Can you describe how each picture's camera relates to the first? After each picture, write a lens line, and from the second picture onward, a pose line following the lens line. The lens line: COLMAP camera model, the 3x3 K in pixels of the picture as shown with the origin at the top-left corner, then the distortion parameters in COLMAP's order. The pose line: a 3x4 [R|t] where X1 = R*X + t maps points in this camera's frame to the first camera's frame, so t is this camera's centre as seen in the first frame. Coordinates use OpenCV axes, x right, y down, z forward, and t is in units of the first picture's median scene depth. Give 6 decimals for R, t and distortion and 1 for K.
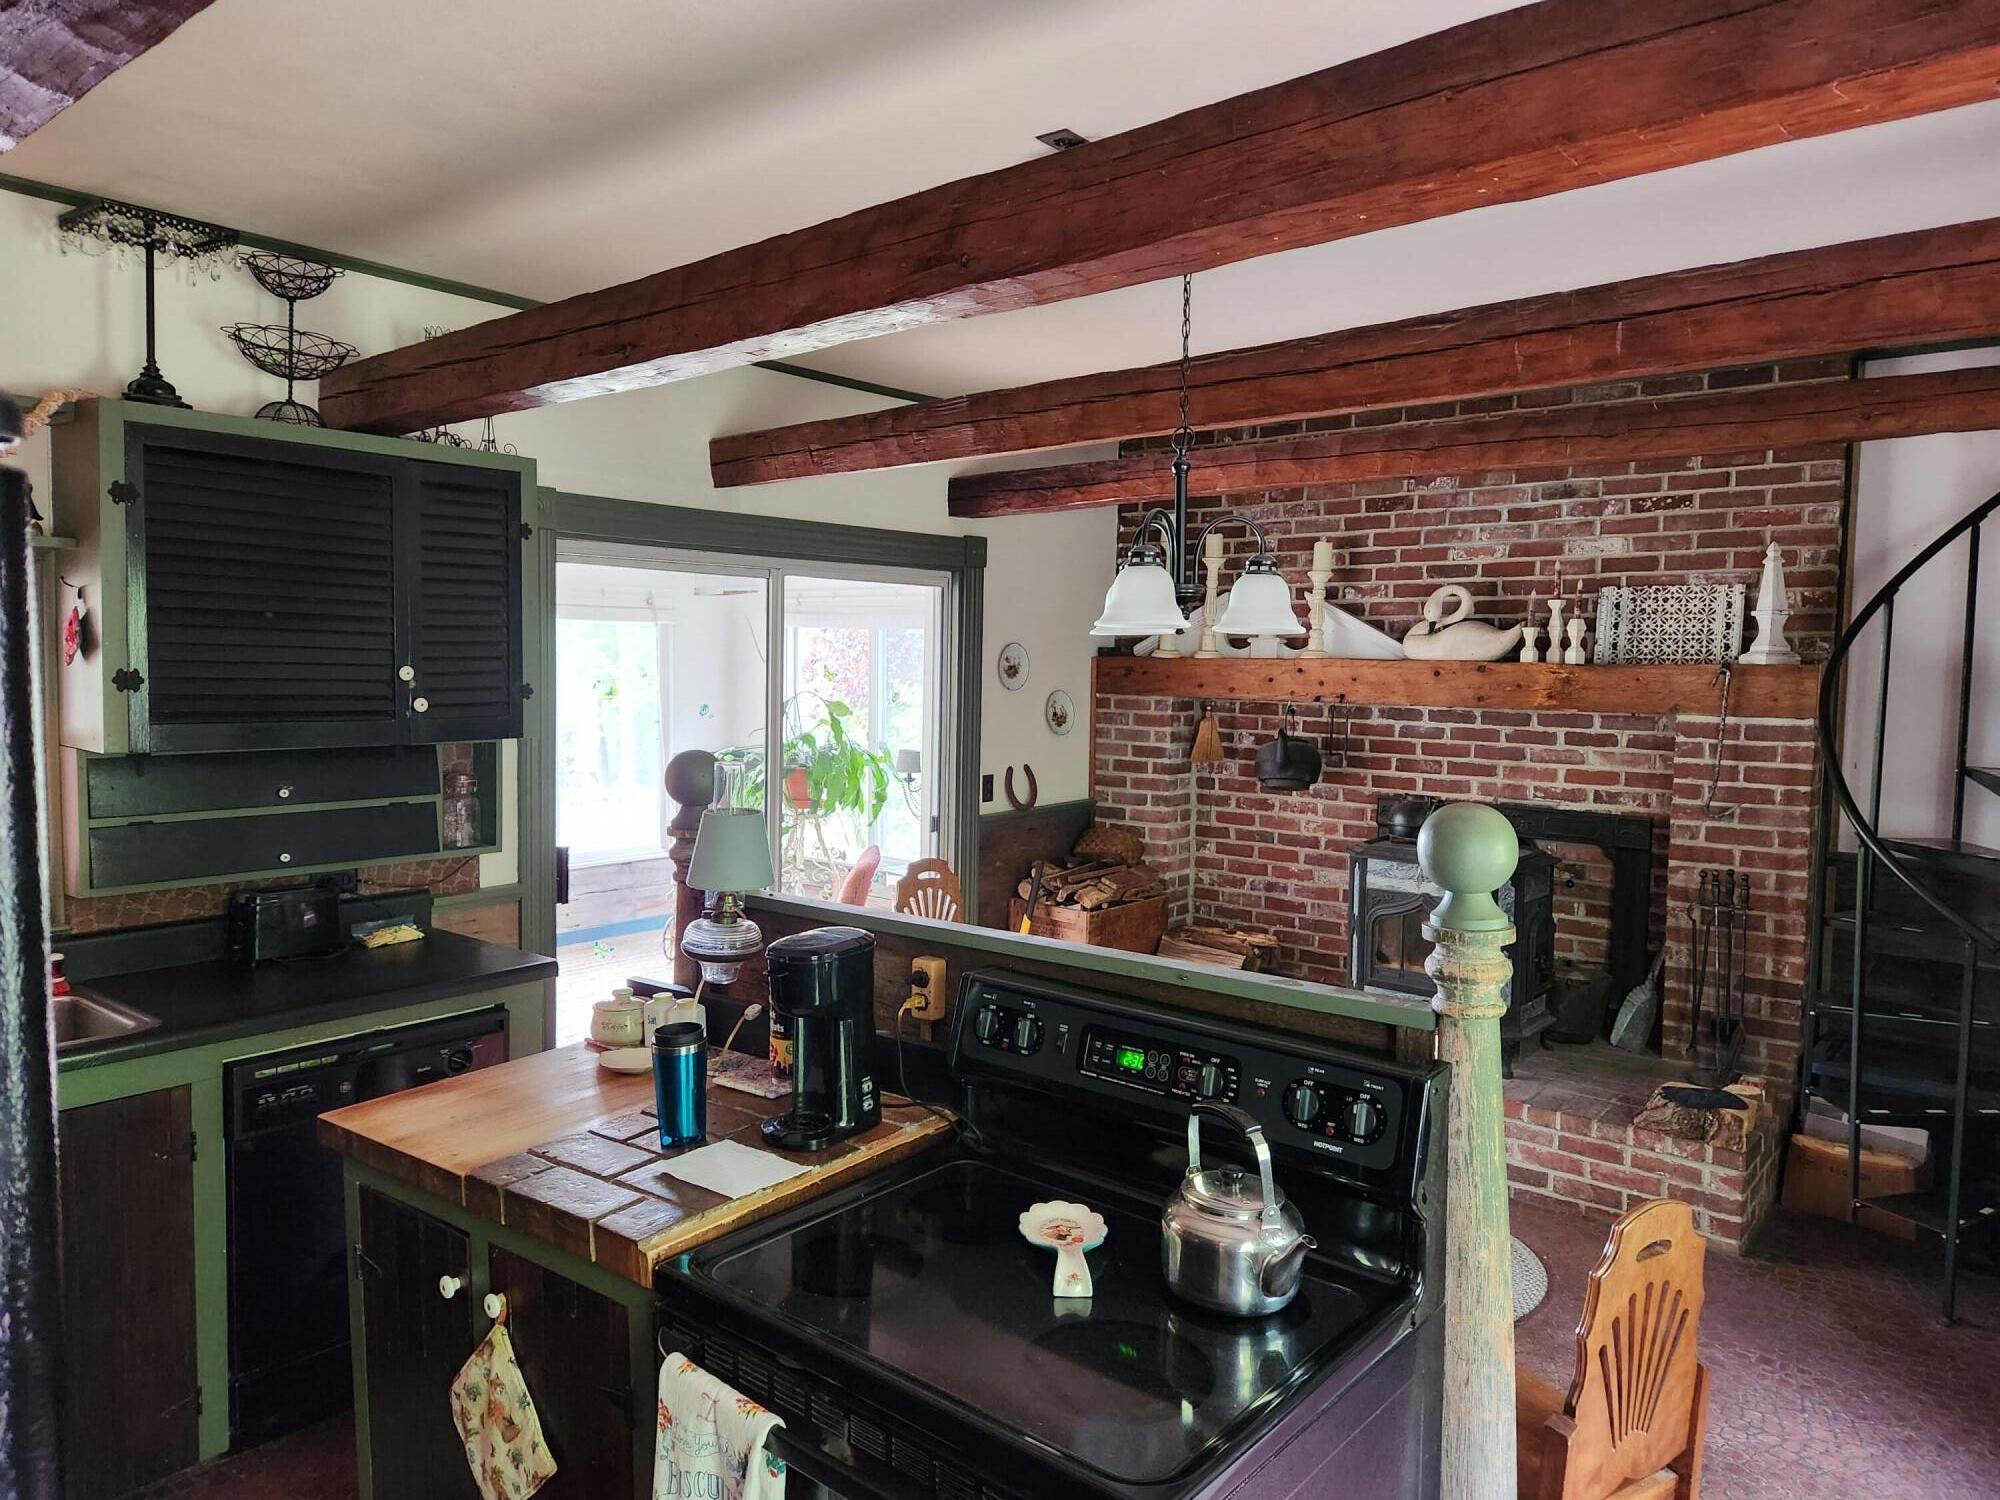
lens RADIAL K [[1343.3, 0, 998.0], [0, 1343.3, 739.6], [0, 0, 1]] dist [0.065953, -0.060746]
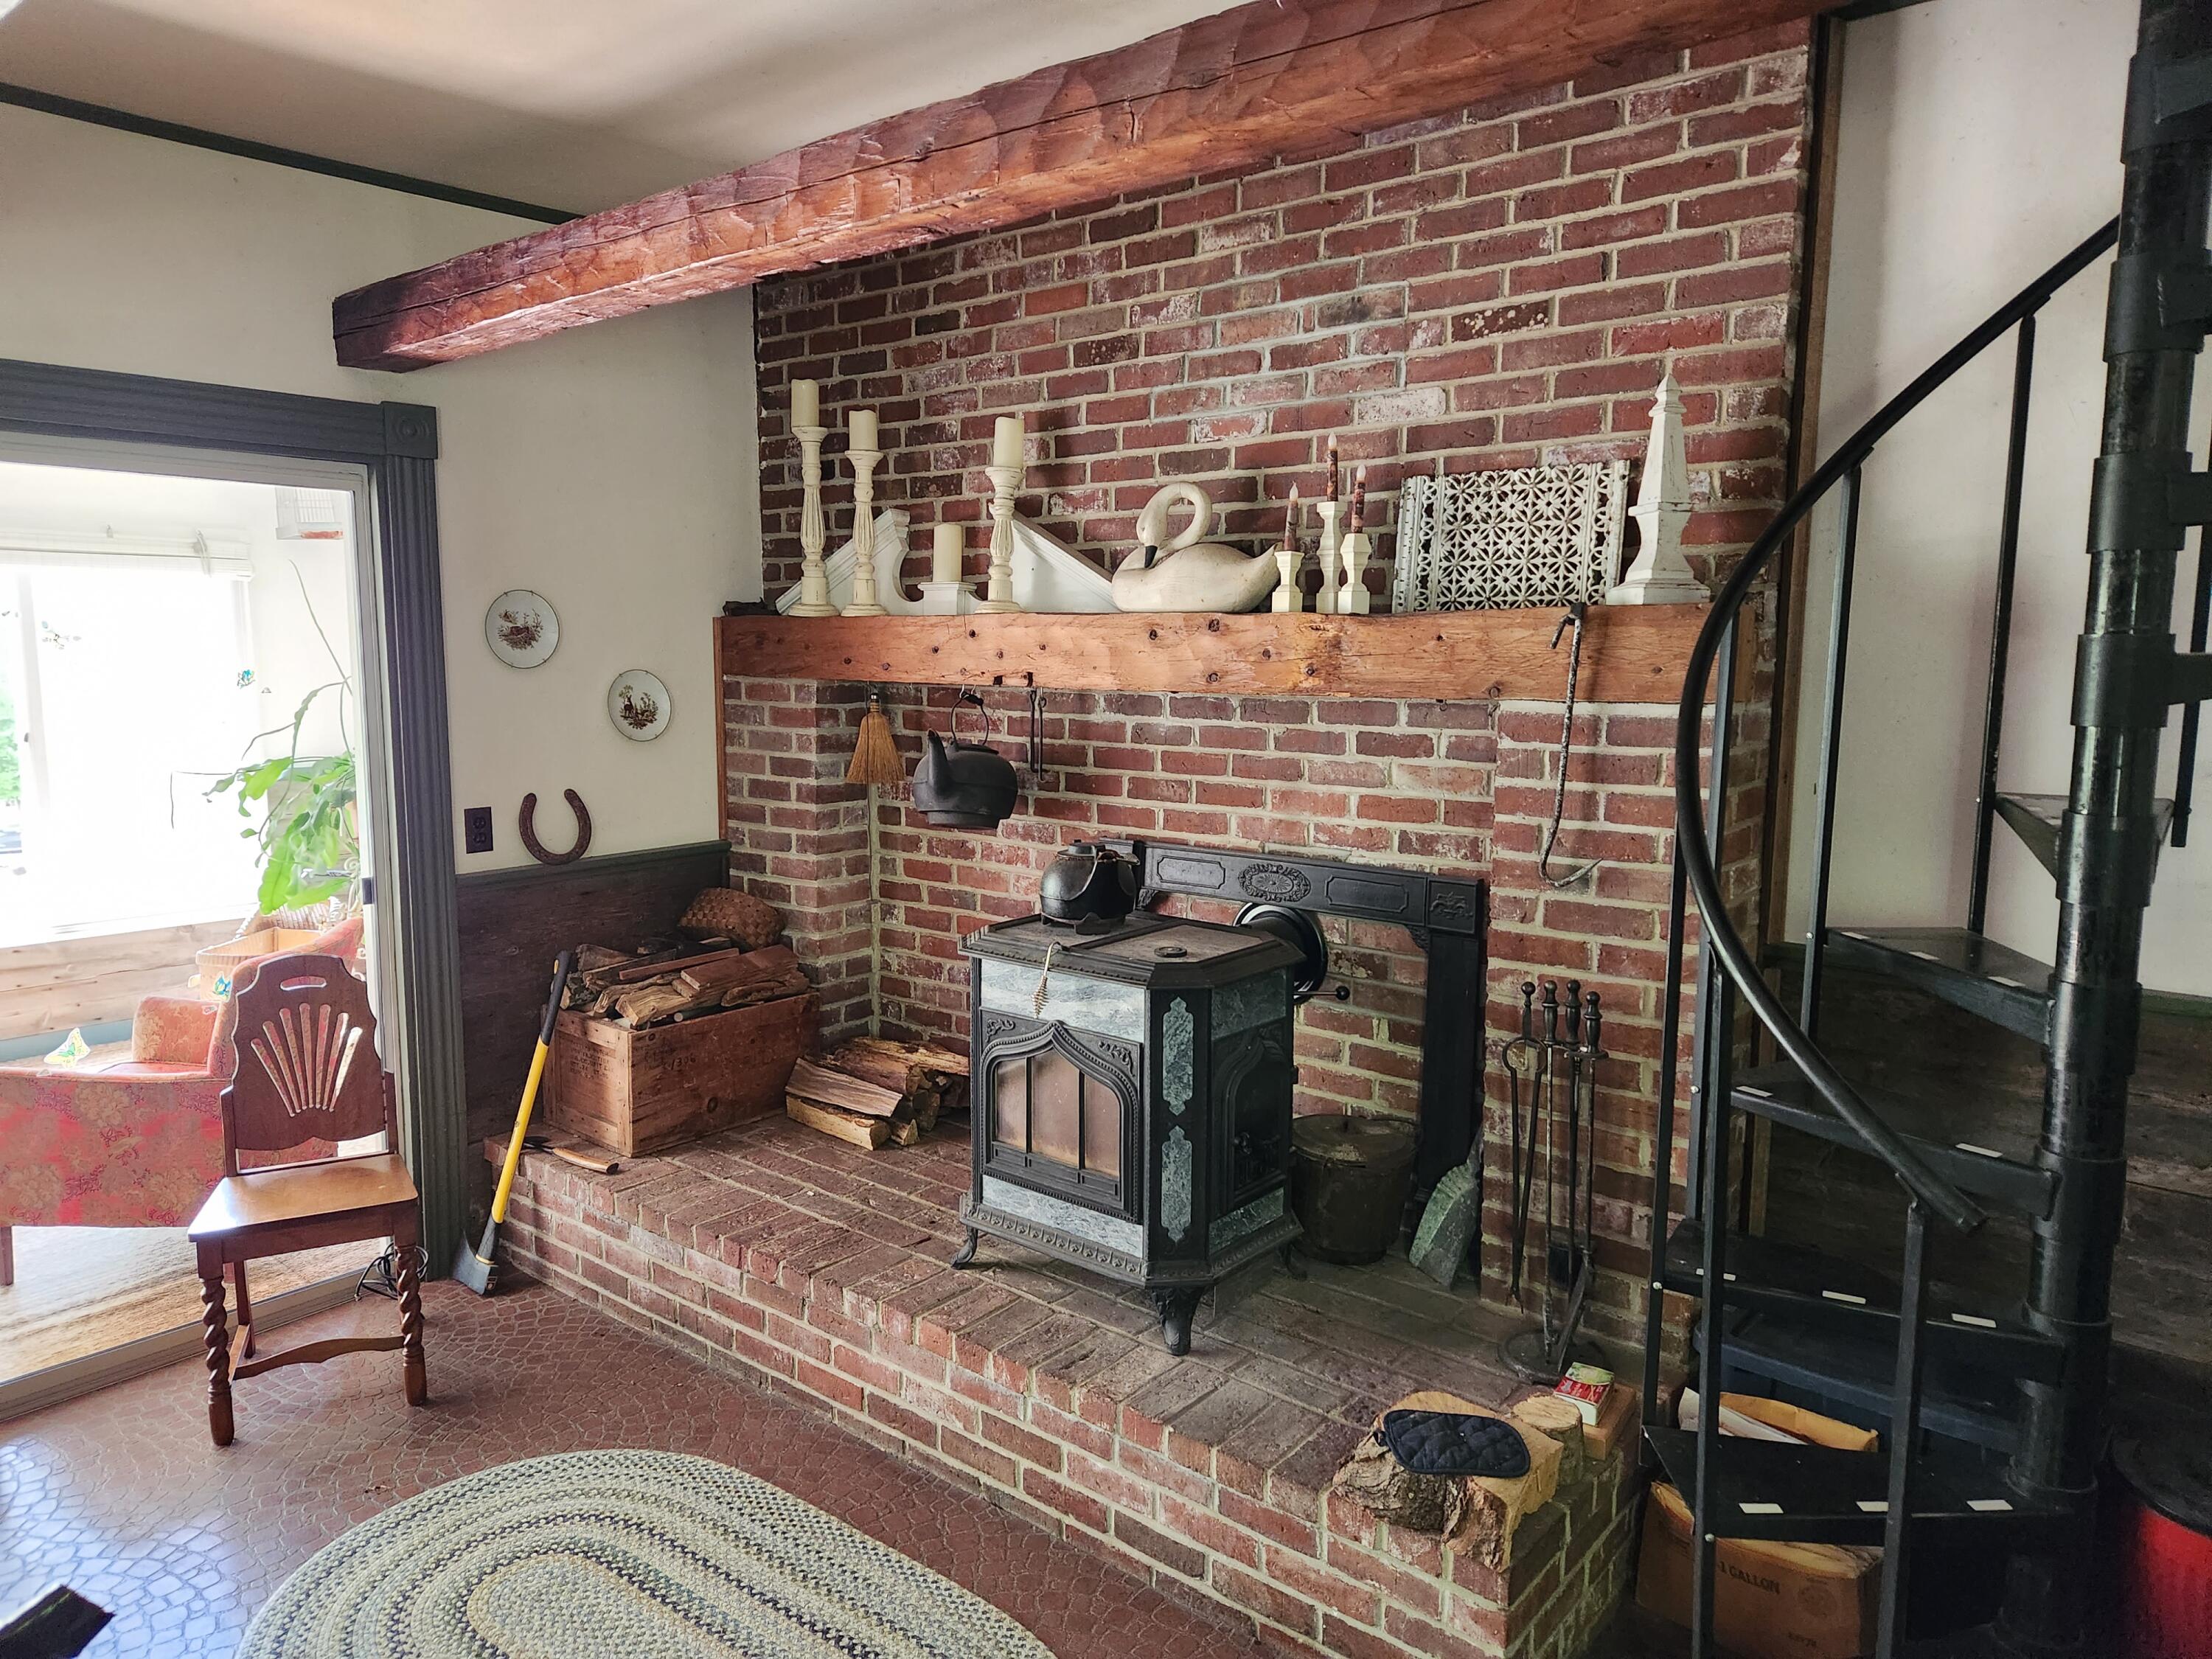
lens RADIAL K [[1476.7, 0, 1106.0], [0, 1476.7, 829.5], [0, 0, 1]] dist [0.108948, -0.118202]
pose [[0.999959, -0.008341, 0.003475, 0.306421], [0.008115, 0.998127, 0.060635, -0.003422], [-0.003974, -0.060604, 0.998154, 0.354789]]
